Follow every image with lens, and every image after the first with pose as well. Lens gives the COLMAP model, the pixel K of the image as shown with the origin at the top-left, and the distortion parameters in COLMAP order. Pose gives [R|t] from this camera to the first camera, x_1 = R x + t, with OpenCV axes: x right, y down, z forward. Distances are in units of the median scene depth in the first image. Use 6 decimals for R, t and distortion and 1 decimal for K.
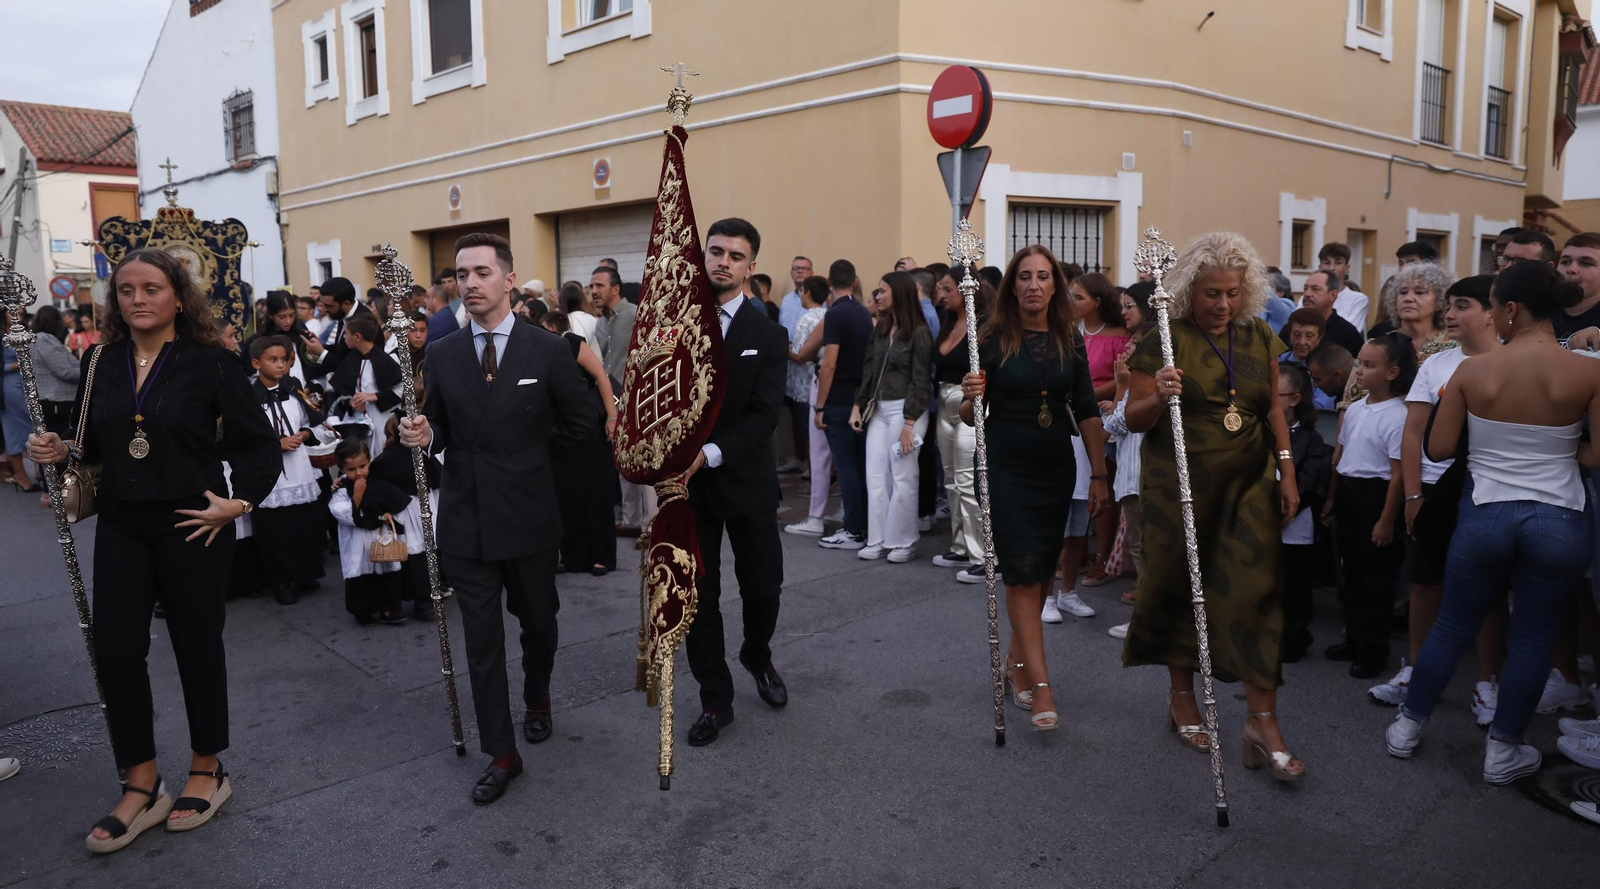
lens RADIAL K [[1106.0, 0, 800.0], [0, 1106.0, 444.5], [0, 0, 1]] dist [-0.094972, 0.072527]
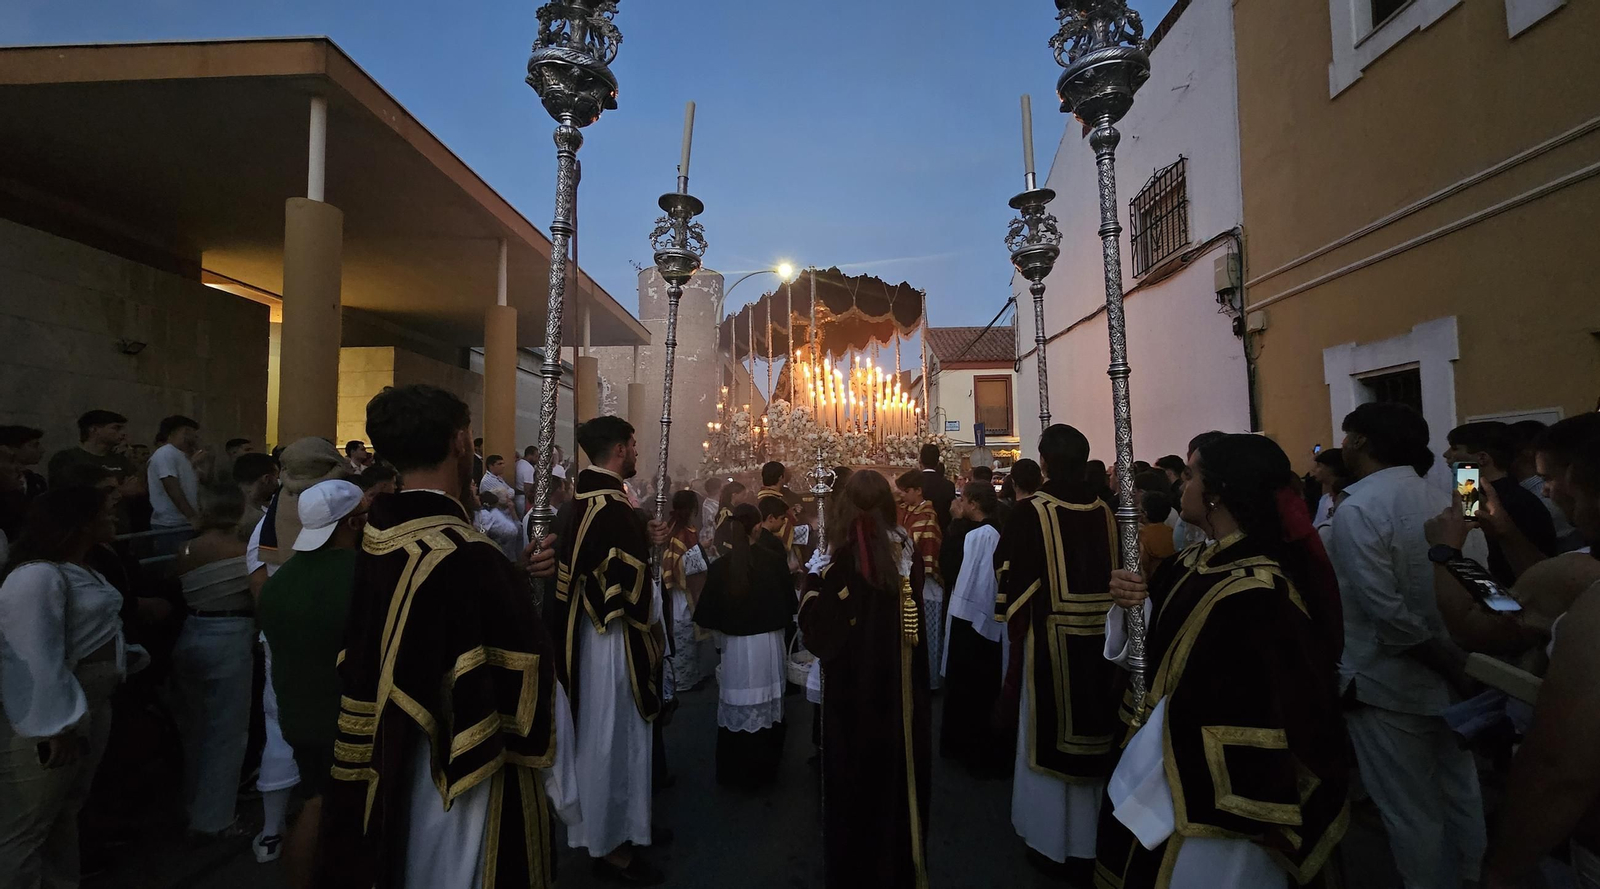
lens RADIAL K [[658.9, 0, 800.0], [0, 658.9, 444.5], [0, 0, 1]] dist [0.022259, -0.000159]
pose [[0.667907, -0.048622, -0.742655, -0.363761], [-0.077740, 0.987847, -0.134590, -0.068186], [0.740174, 0.147627, 0.656010, 0.562844]]
